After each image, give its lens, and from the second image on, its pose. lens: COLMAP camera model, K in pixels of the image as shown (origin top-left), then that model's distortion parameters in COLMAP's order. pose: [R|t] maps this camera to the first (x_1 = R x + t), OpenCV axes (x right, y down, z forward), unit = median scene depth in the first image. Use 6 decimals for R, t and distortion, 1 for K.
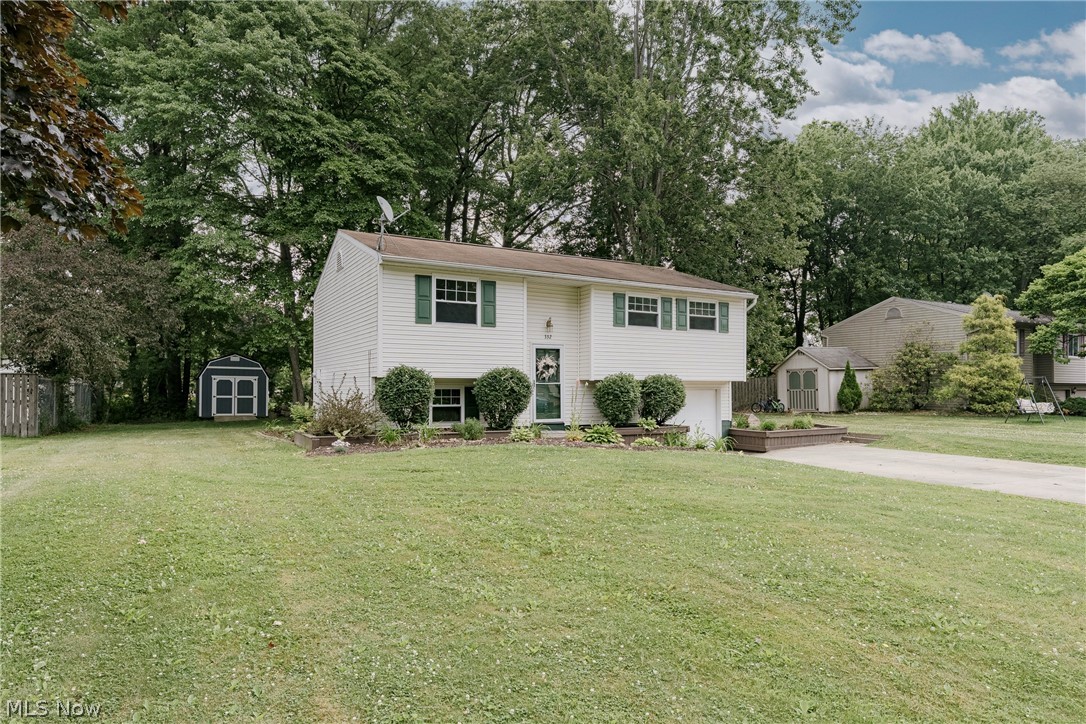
lens RADIAL K [[637.7, 0, 543.2], [0, 637.7, 366.7], [0, 0, 1]] dist [-0.009883, 0.000236]
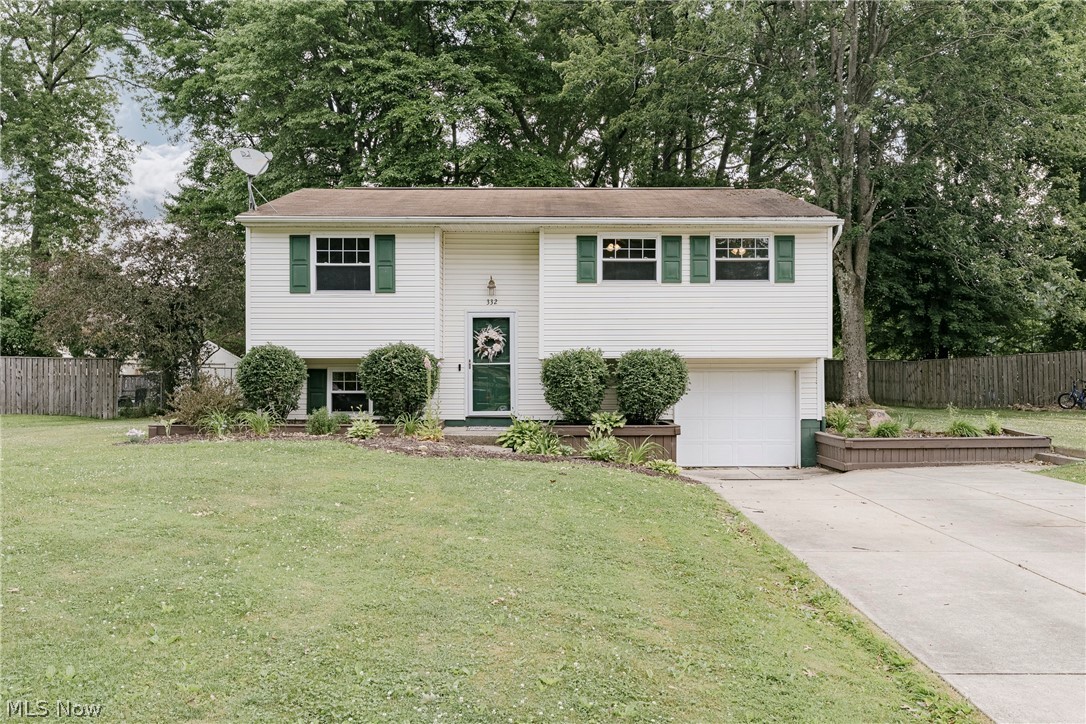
lens RADIAL K [[801.6, 0, 543.0], [0, 801.6, 363.7], [0, 0, 1]] dist [0.002305, -0.000336]
pose [[0.880527, -0.008799, -0.473915, 0.505351], [0.018754, 0.999692, 0.016284, 0.011705], [0.473625, -0.023226, 0.880420, 0.190686]]
